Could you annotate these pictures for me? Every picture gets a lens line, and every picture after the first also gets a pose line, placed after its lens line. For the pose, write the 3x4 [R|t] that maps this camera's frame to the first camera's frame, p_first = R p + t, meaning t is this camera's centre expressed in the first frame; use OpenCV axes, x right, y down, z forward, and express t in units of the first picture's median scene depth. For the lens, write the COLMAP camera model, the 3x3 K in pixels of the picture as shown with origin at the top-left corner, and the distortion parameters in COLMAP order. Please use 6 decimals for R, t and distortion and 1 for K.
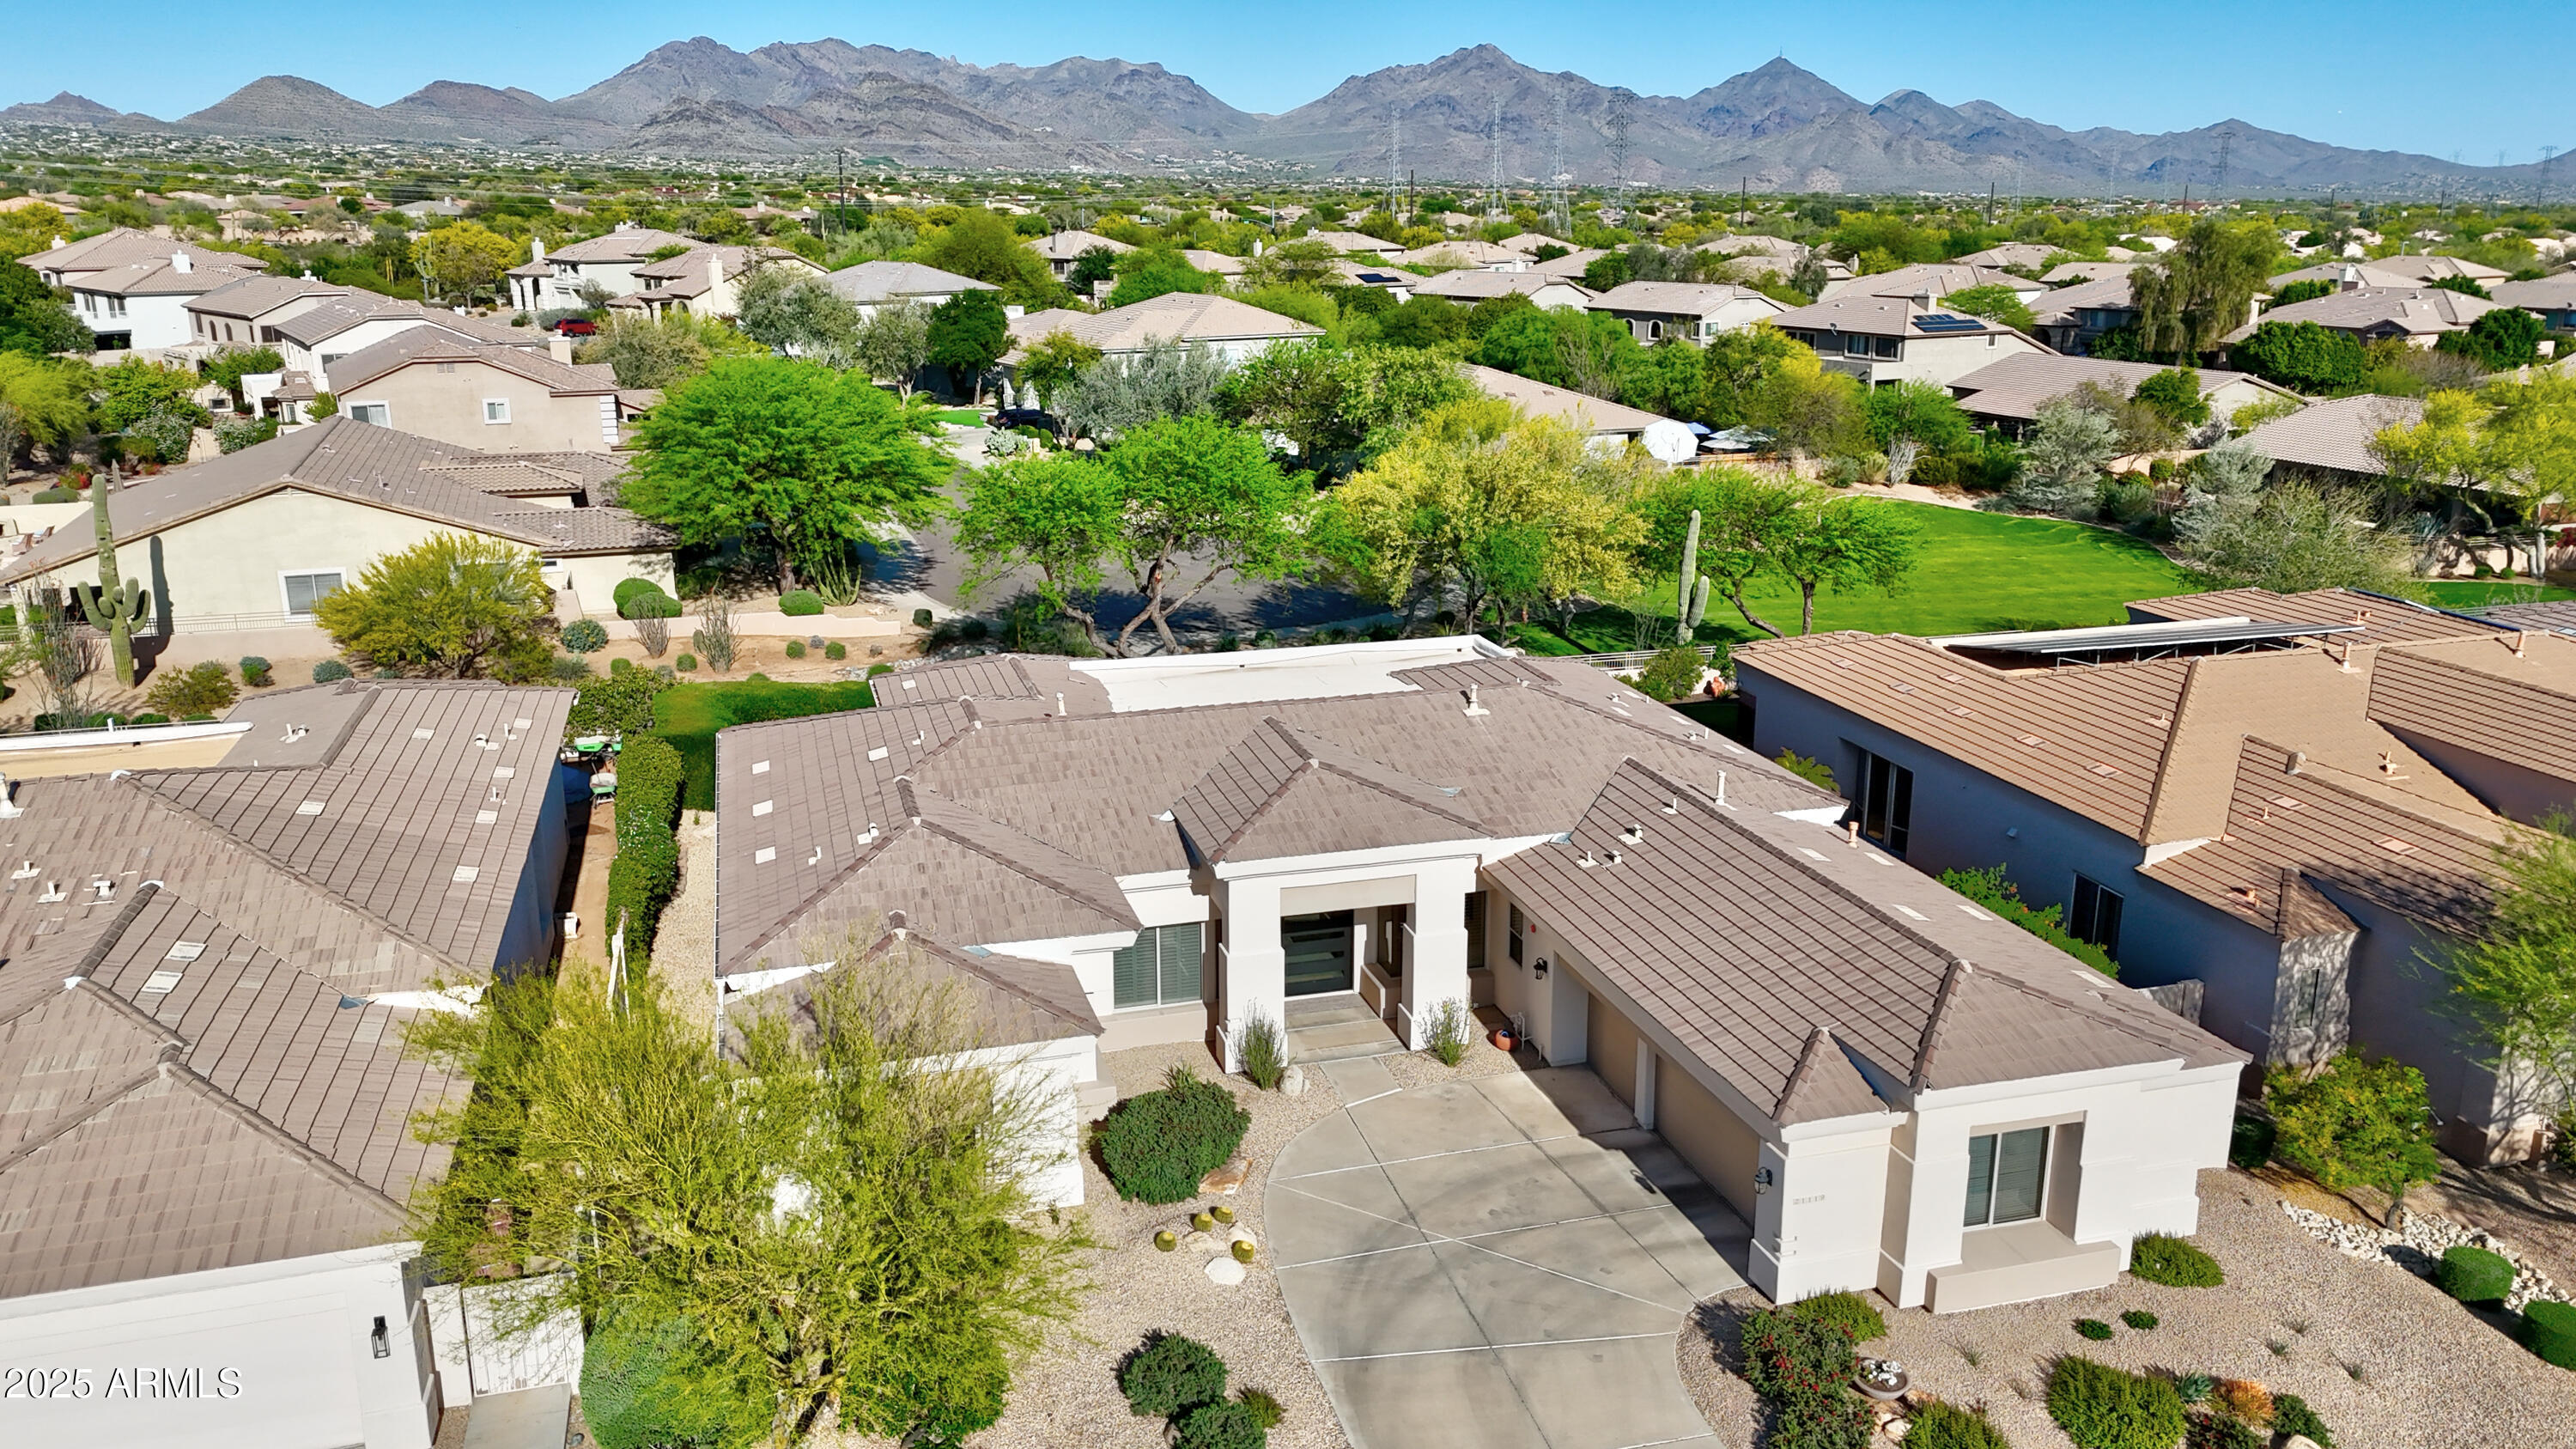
lens RADIAL K [[1897.7, 0, 1281.7], [0, 1897.7, 720.7], [0, 0, 1]] dist [0.062966, -0.051676]
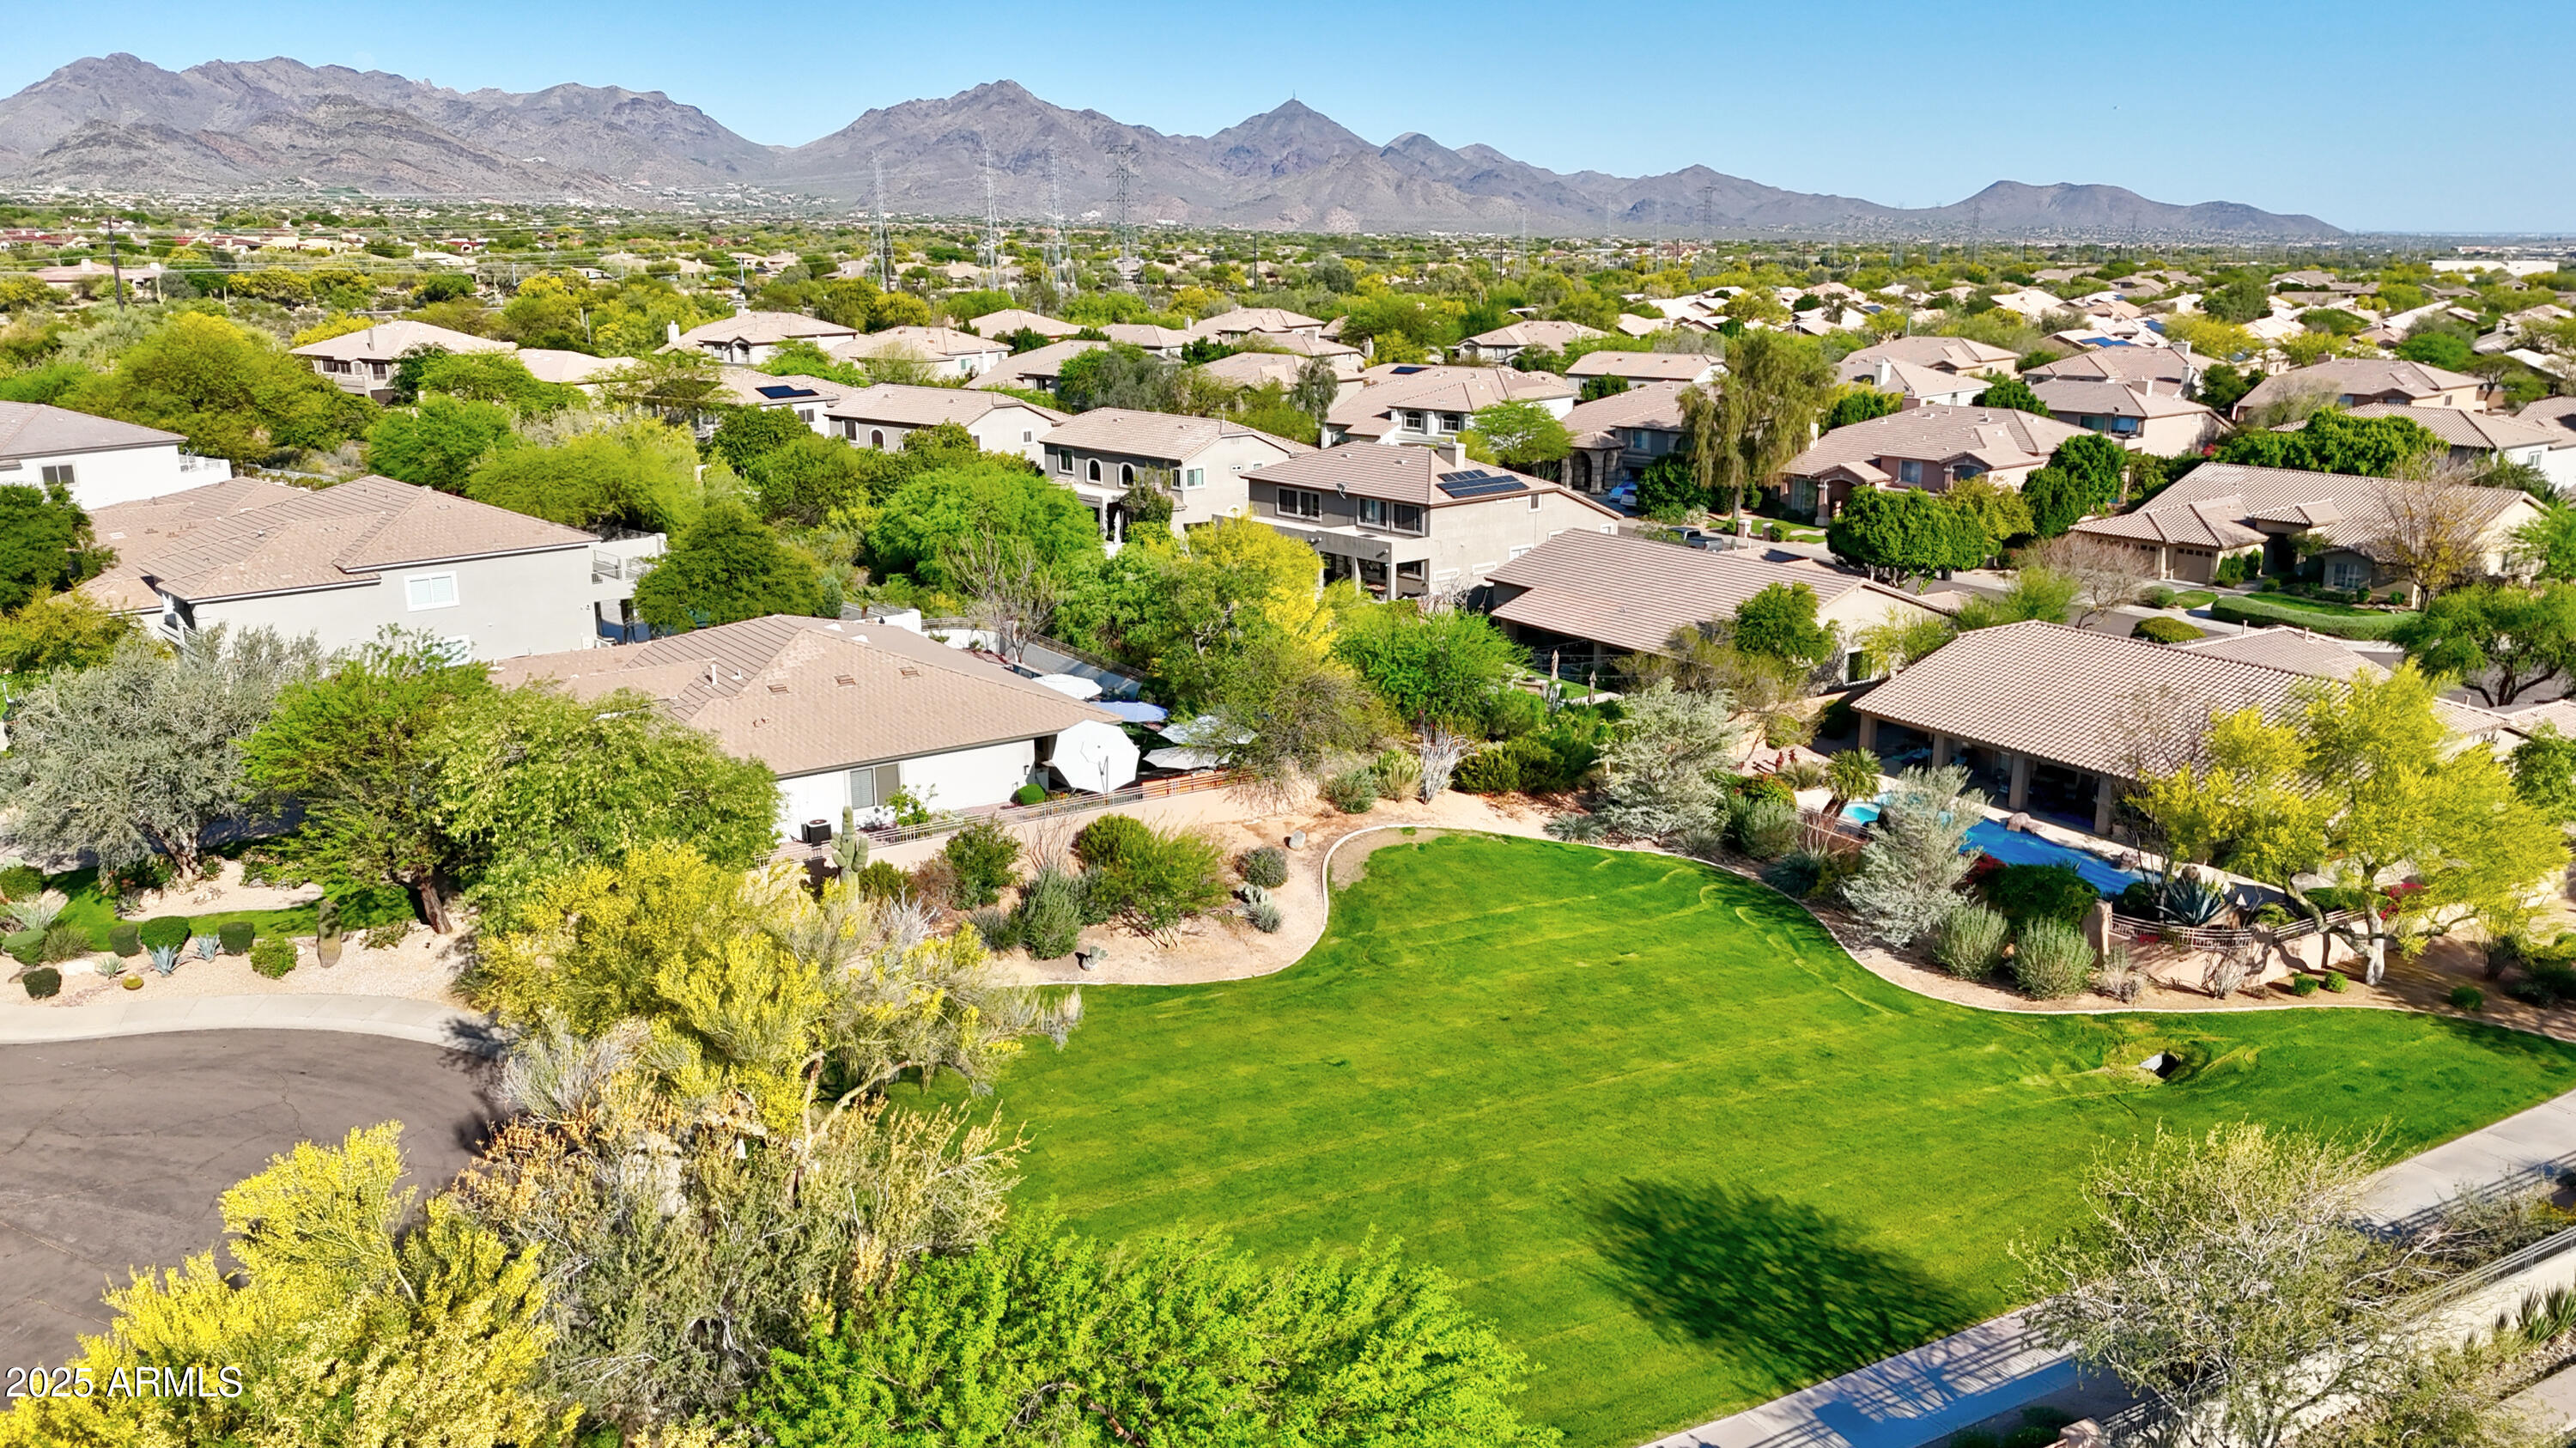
lens RADIAL K [[1897.7, 0, 1281.7], [0, 1897.7, 720.2], [0, 0, 1]] dist [0.062966, -0.051676]
pose [[0.972504, -0.058873, 0.225323, 0.090319], [0.062675, 0.997986, -0.009751, -0.109952], [-0.224295, 0.023605, 0.974235, 0.270732]]
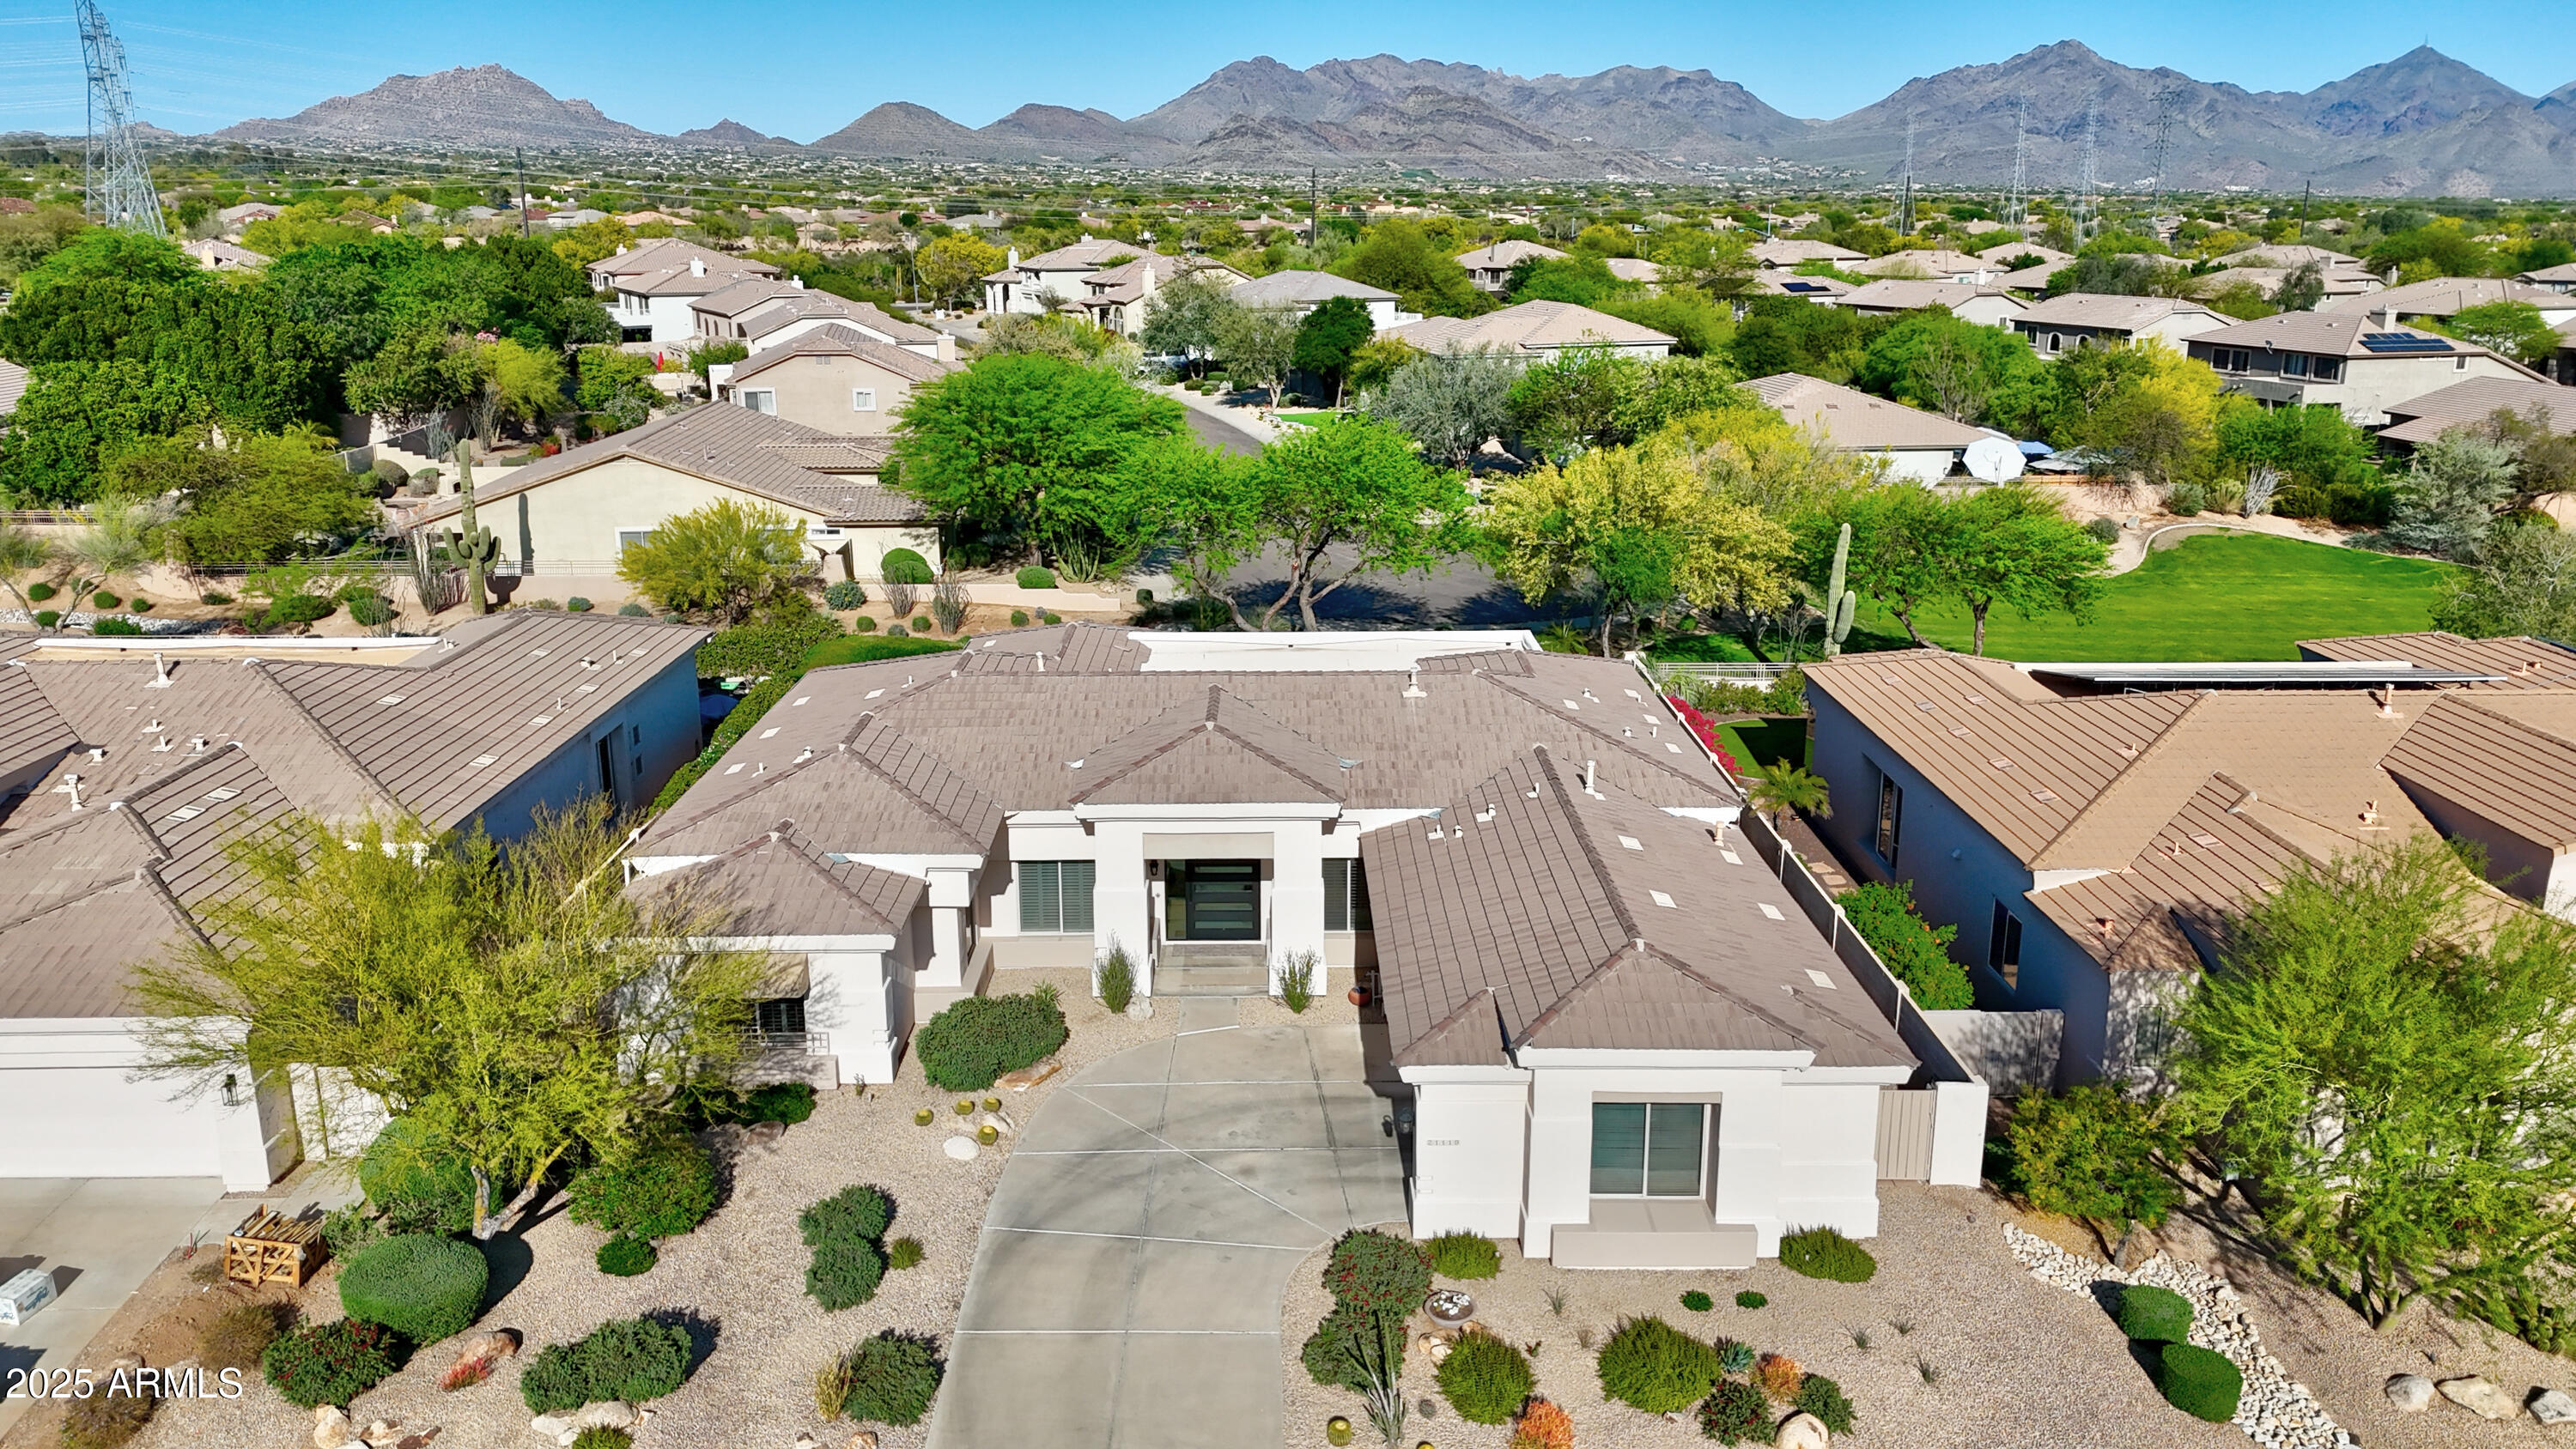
lens RADIAL K [[1897.2, 0, 1281.7], [0, 1897.2, 720.7], [0, 0, 1]] dist [0.062966, -0.051676]
pose [[0.963484, 0.069111, -0.258694, 0.086700], [-0.070345, 0.997513, 0.004495, 0.003029], [0.258361, 0.013867, 0.965949, -0.010979]]
